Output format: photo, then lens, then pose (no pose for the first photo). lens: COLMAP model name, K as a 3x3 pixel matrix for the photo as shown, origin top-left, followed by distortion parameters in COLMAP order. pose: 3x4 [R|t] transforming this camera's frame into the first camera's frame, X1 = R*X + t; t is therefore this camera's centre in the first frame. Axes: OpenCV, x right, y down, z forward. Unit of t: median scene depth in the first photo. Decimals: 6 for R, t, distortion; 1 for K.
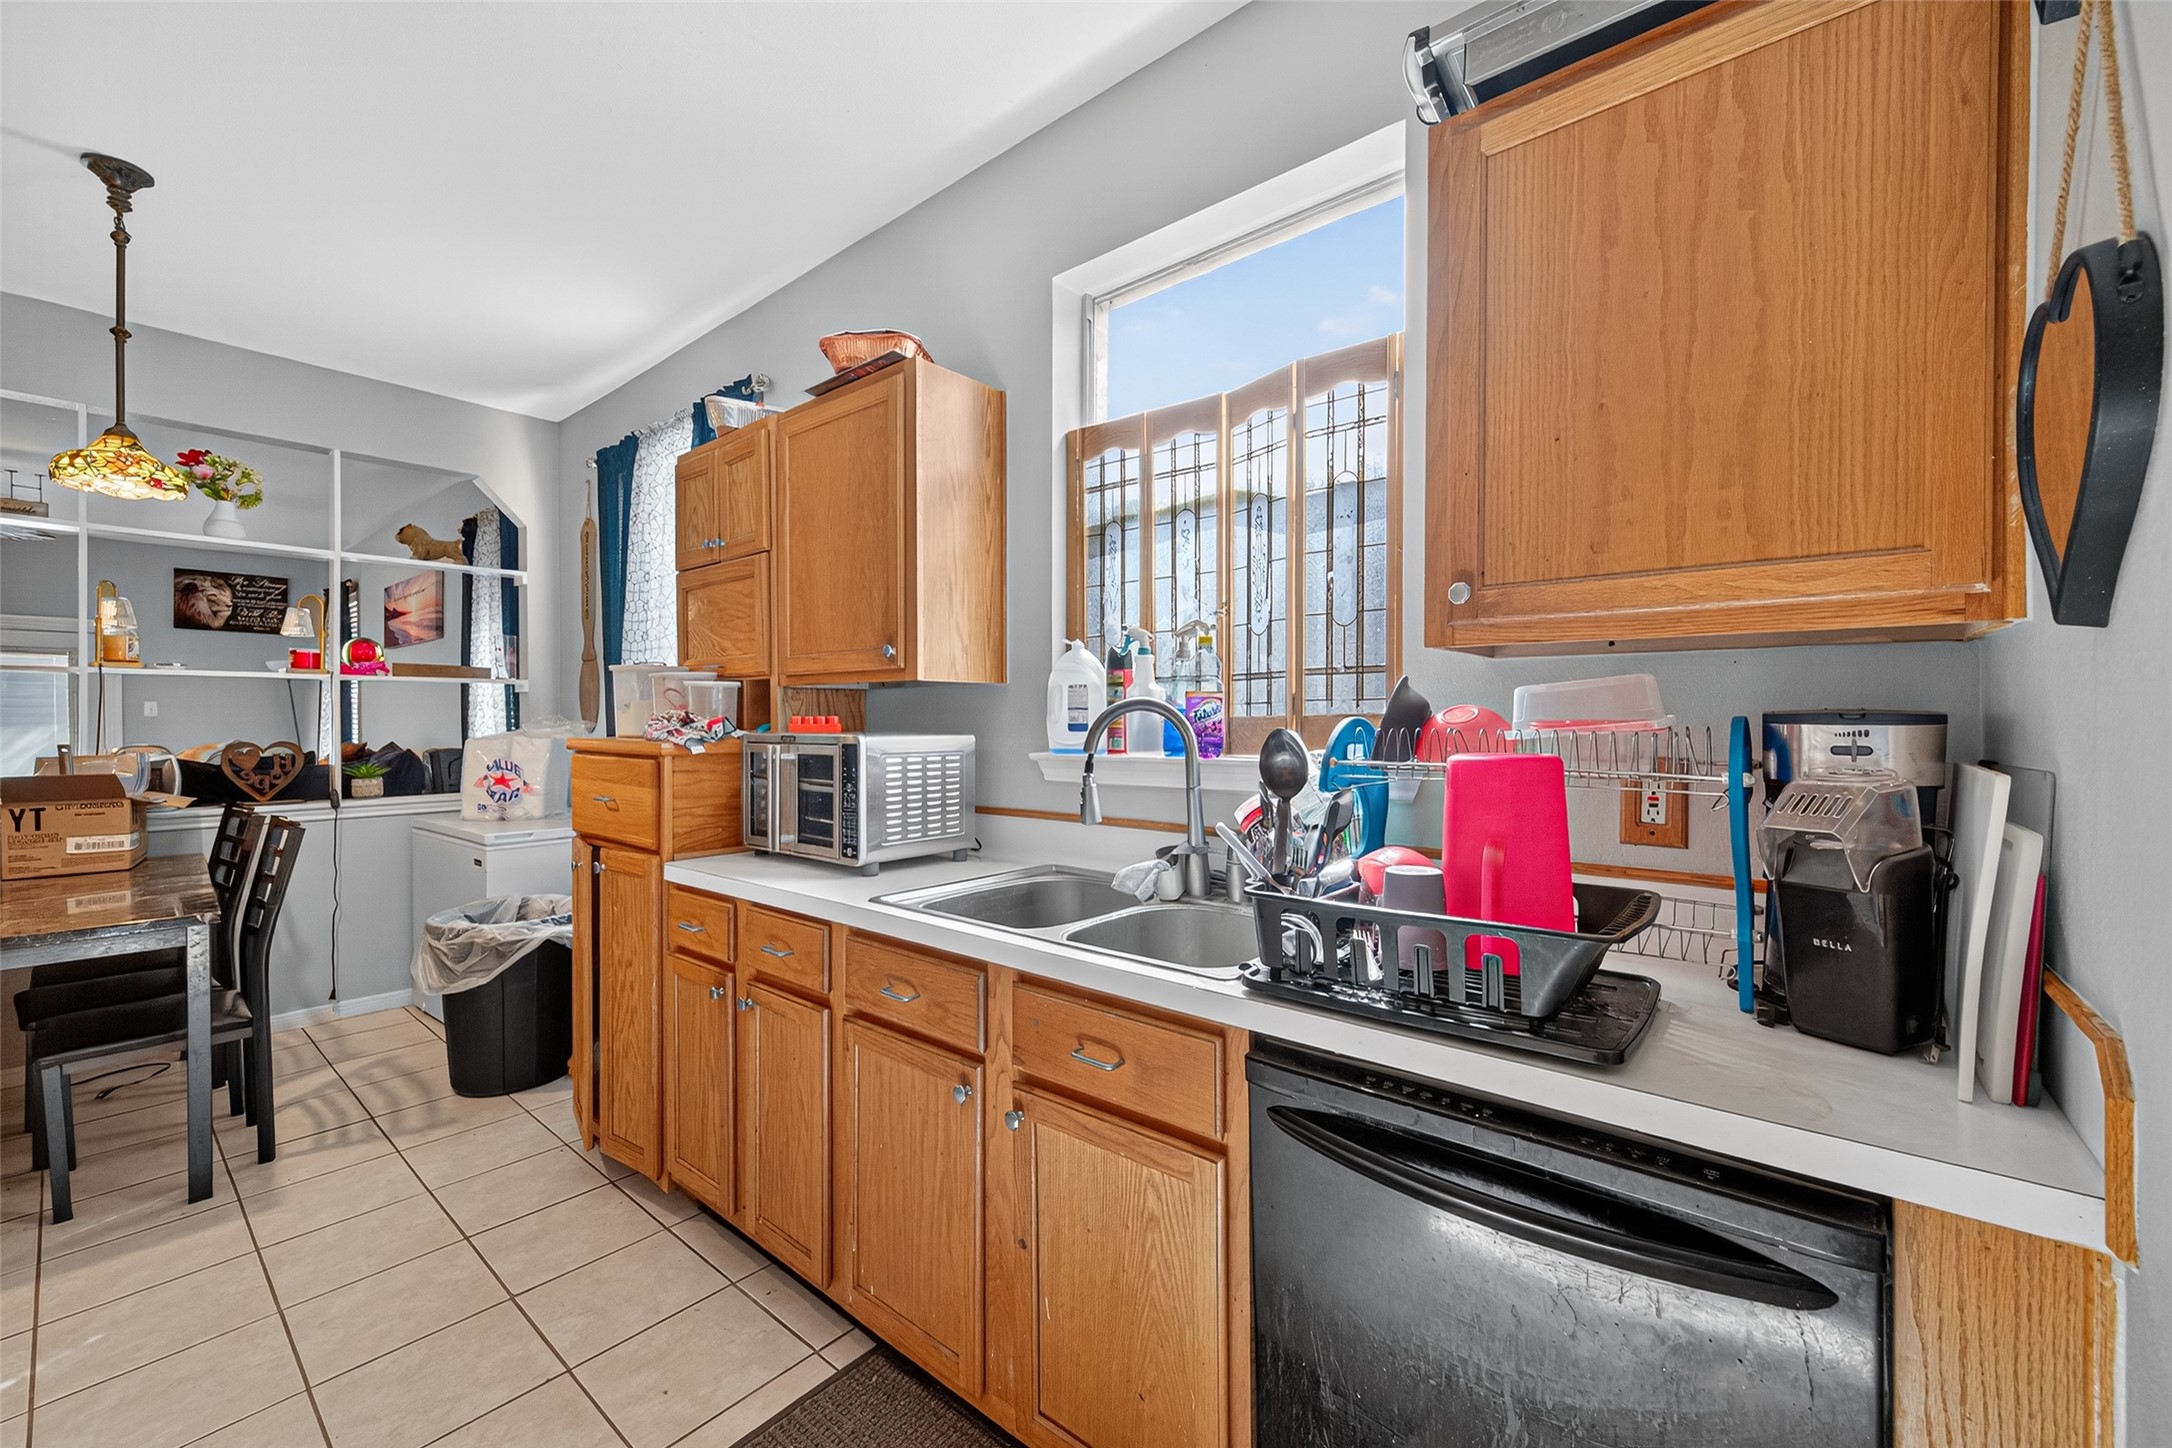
lens RADIAL K [[866.3, 0, 1077.3], [0, 866.3, 723.2], [0, 0, 1]] dist [0.009822, -0.002866]
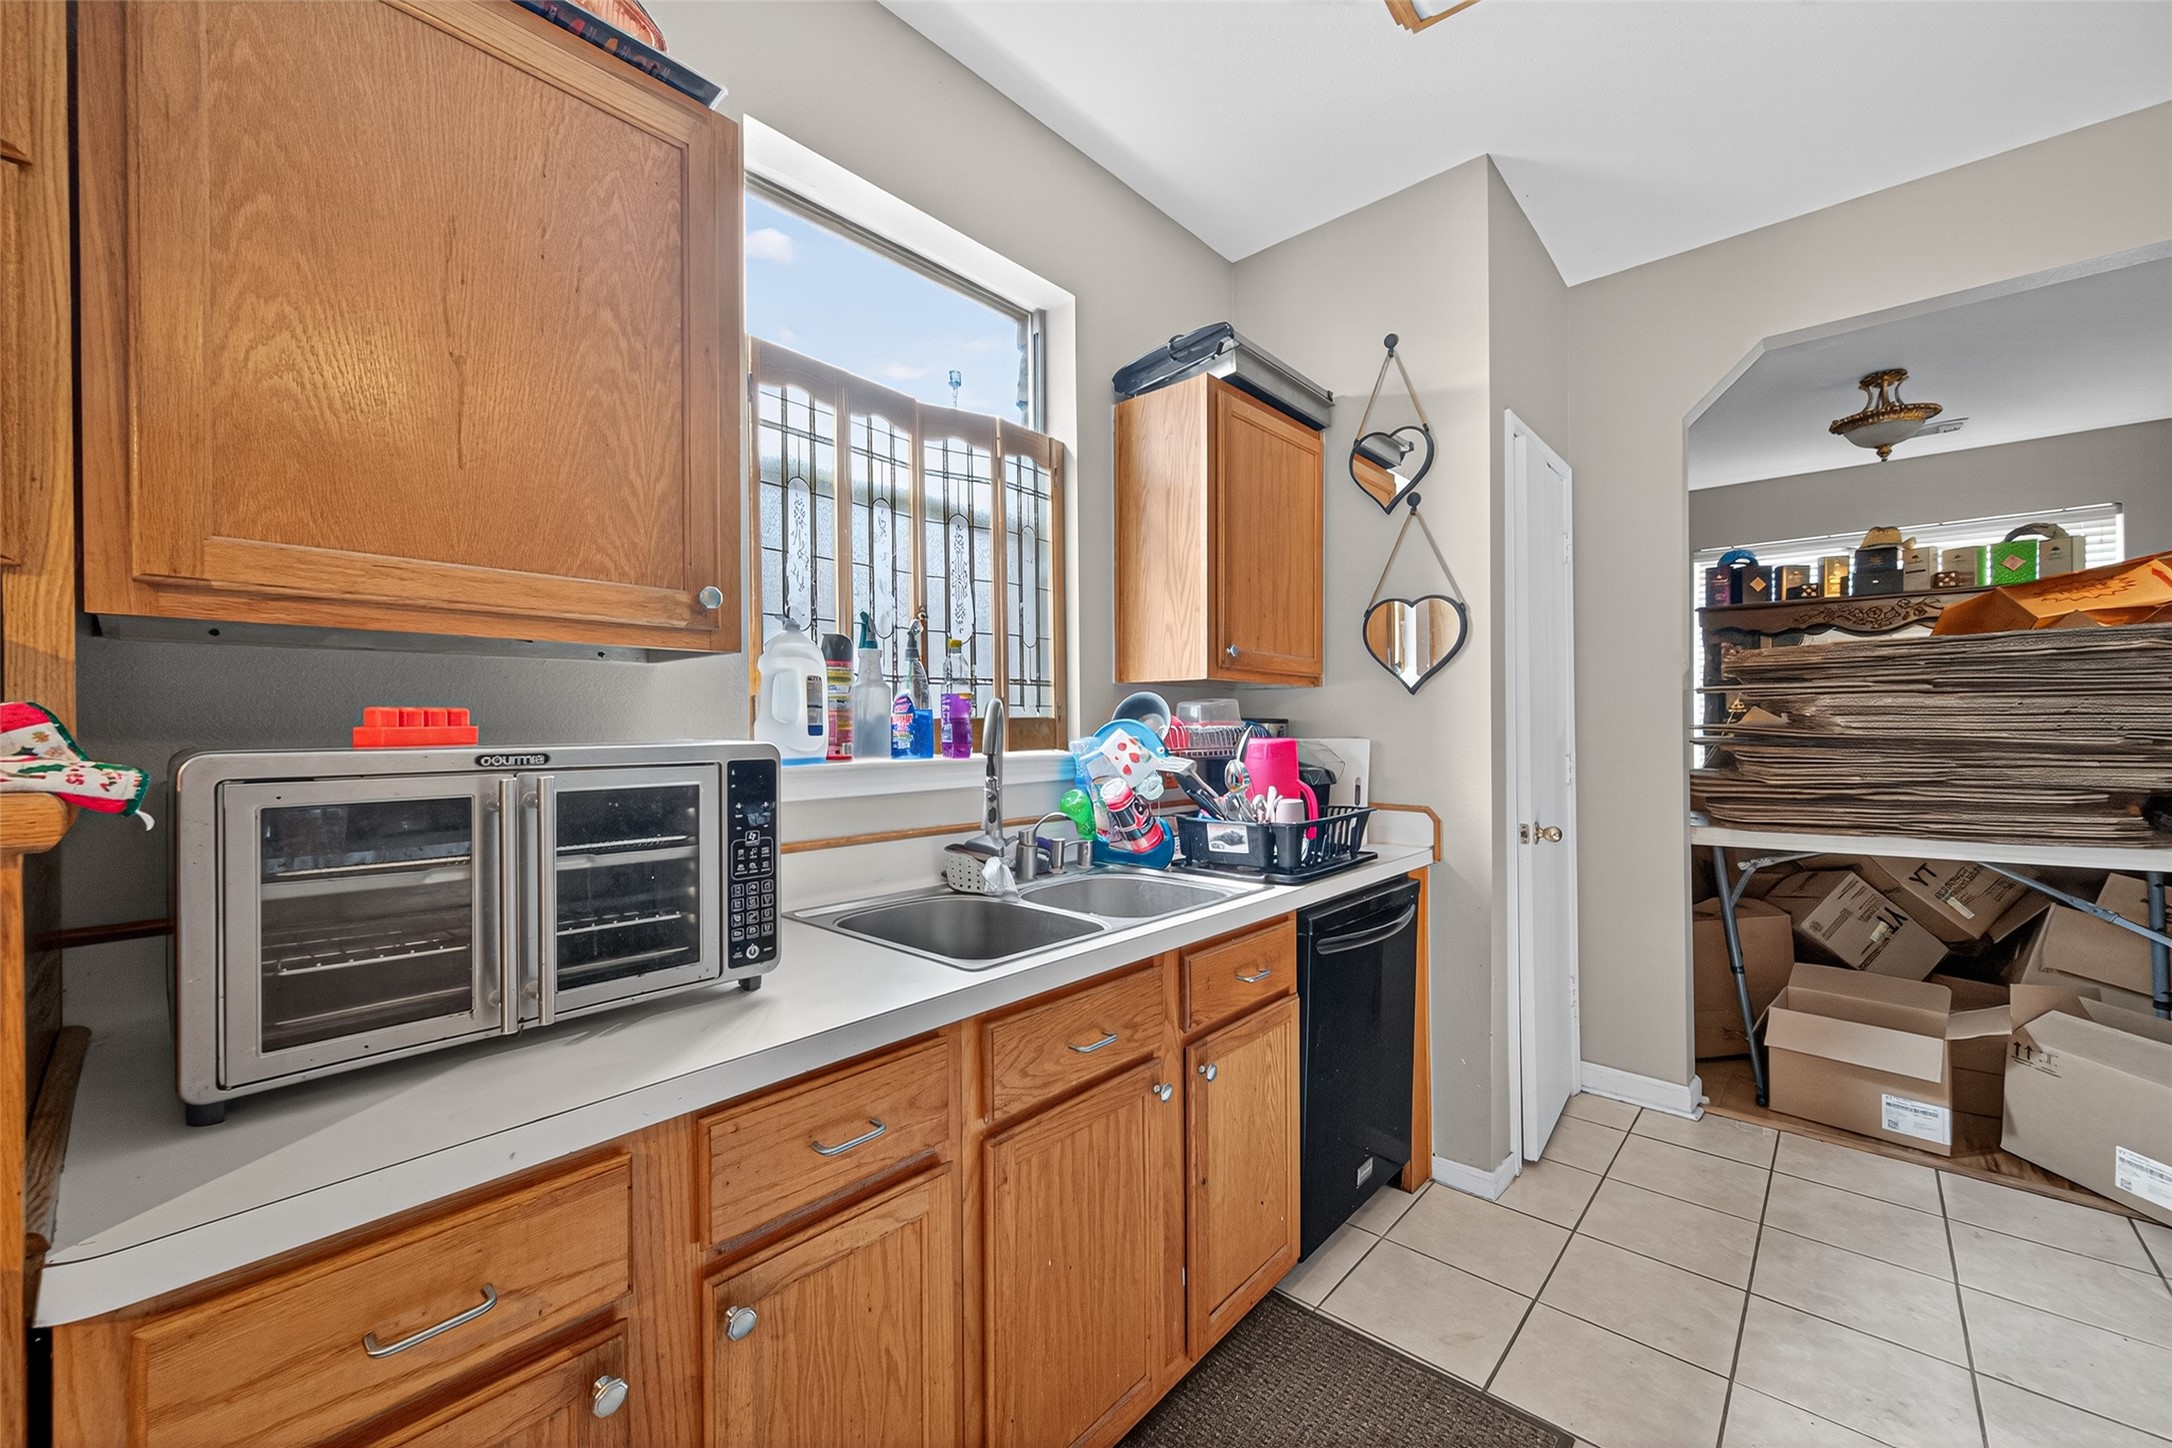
lens RADIAL K [[851.8, 0, 1089.7], [0, 851.8, 724.1], [0, 0, 1]] dist [0.009495, -0.000430]
pose [[0.025215, 0.004355, 0.999673, -0.624689], [0.008819, 0.999951, -0.004578, 0.003751], [-0.999643, 0.008931, 0.025176, 0.589780]]
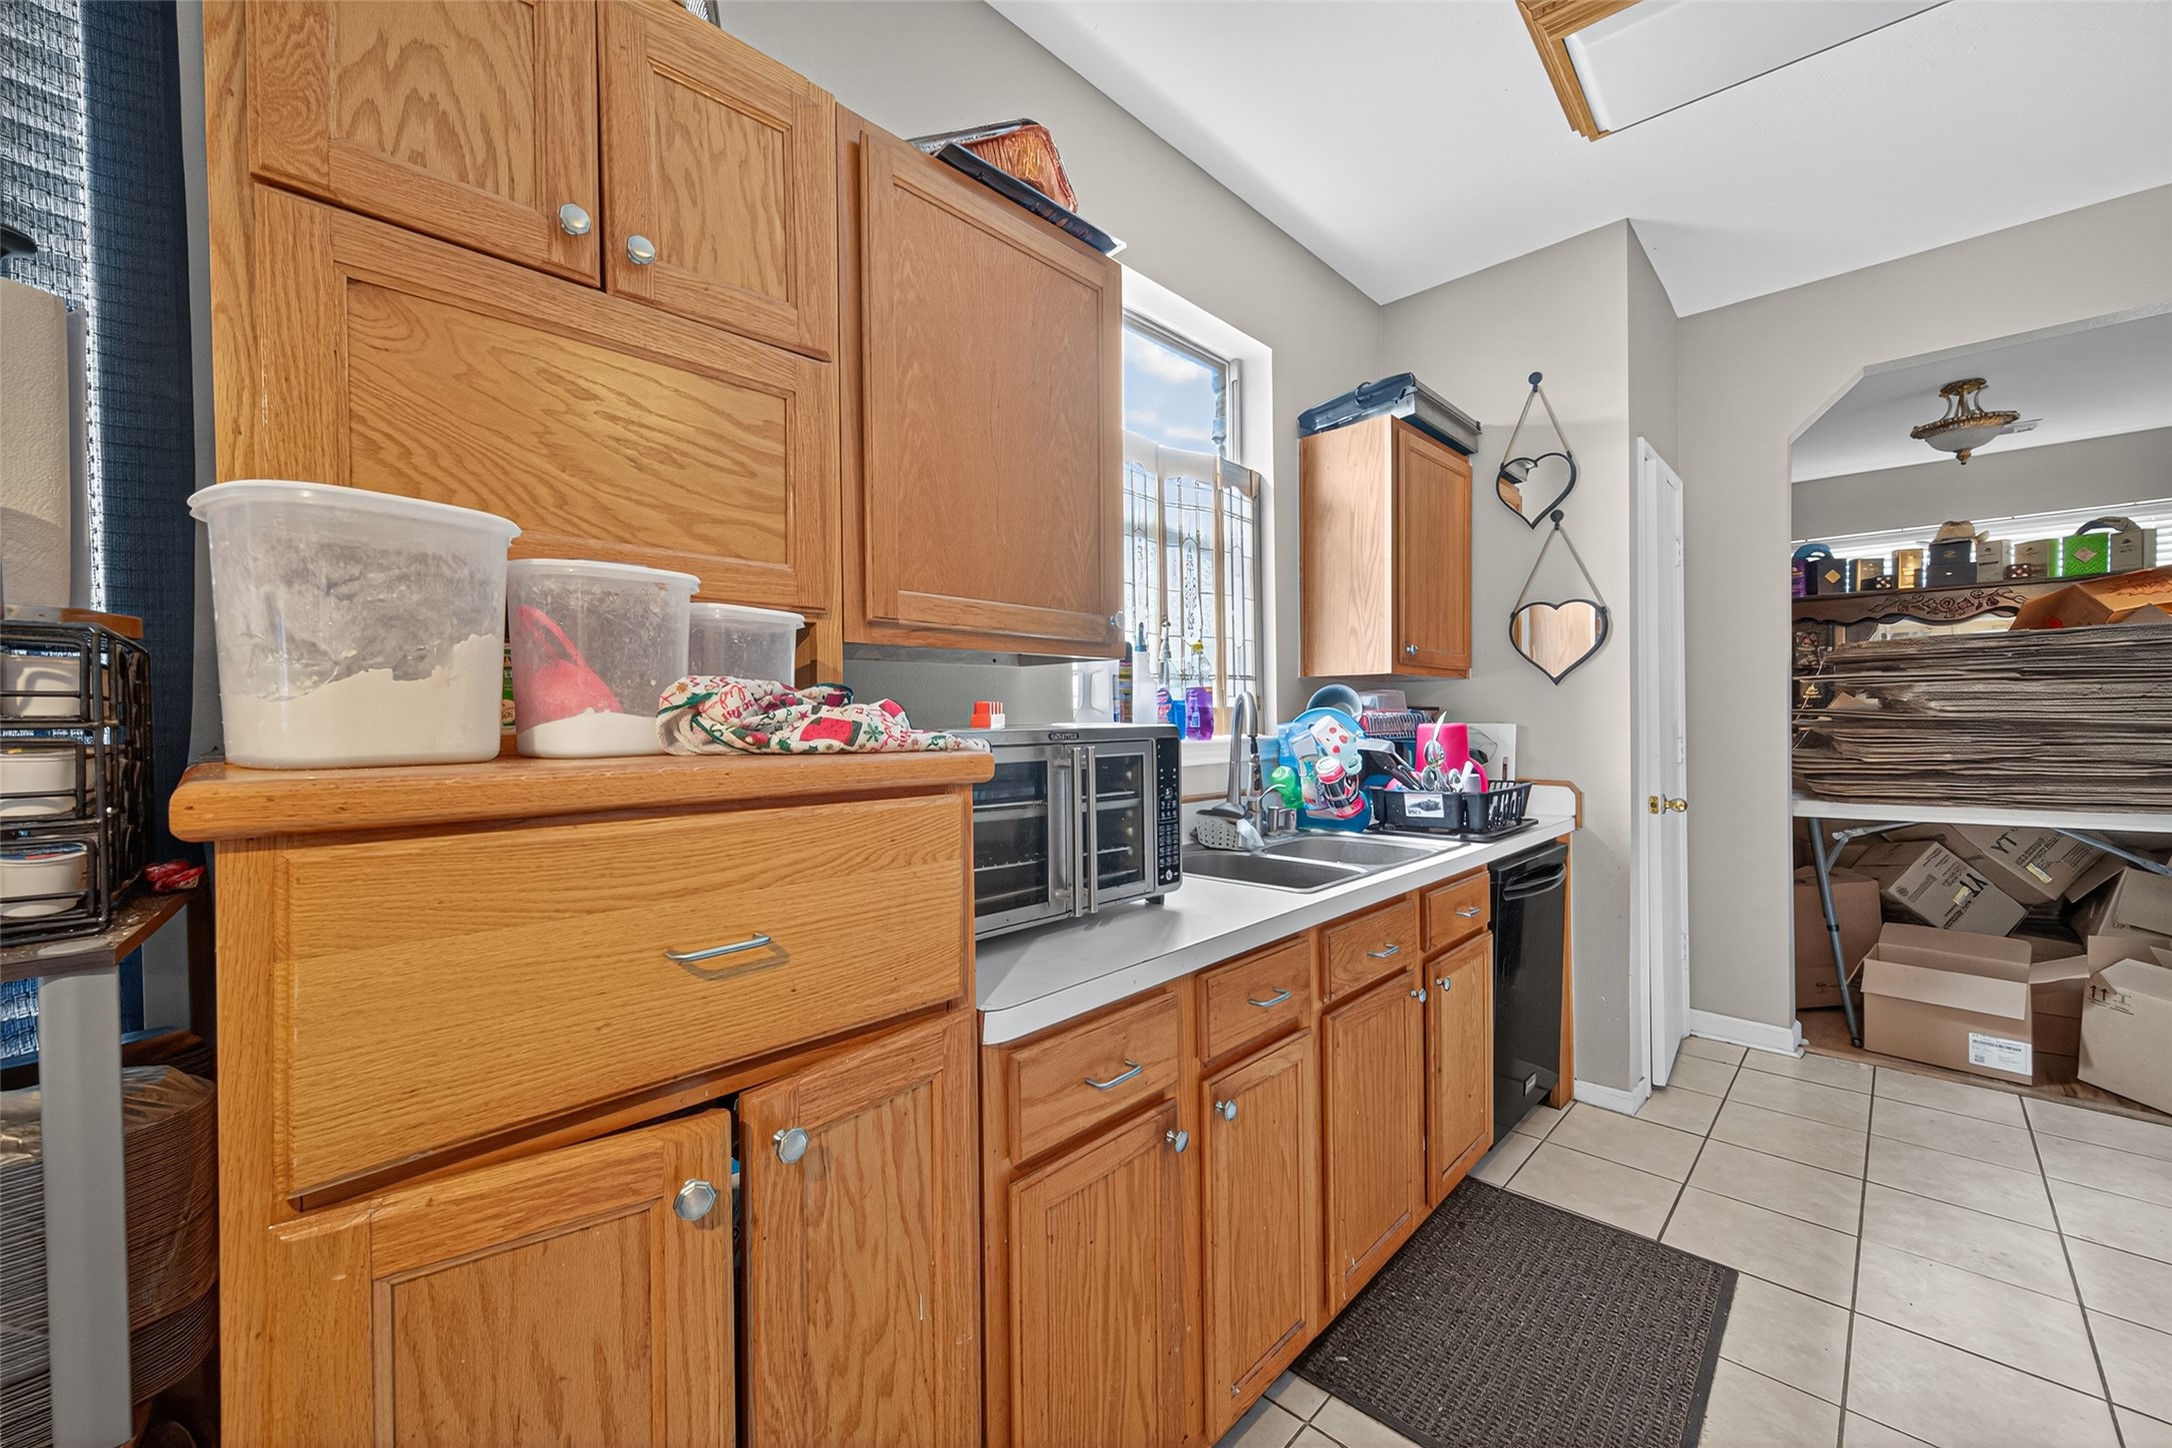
lens RADIAL K [[856.7, 0, 1083.0], [0, 856.7, 725.5], [0, 0, 1]] dist [0.007802, -0.000472]
pose [[0.056291, -0.008106, 0.998381, -0.801042], [0.015160, 0.999859, 0.007264, 0.004711], [-0.998299, 0.014726, 0.056406, 0.794501]]
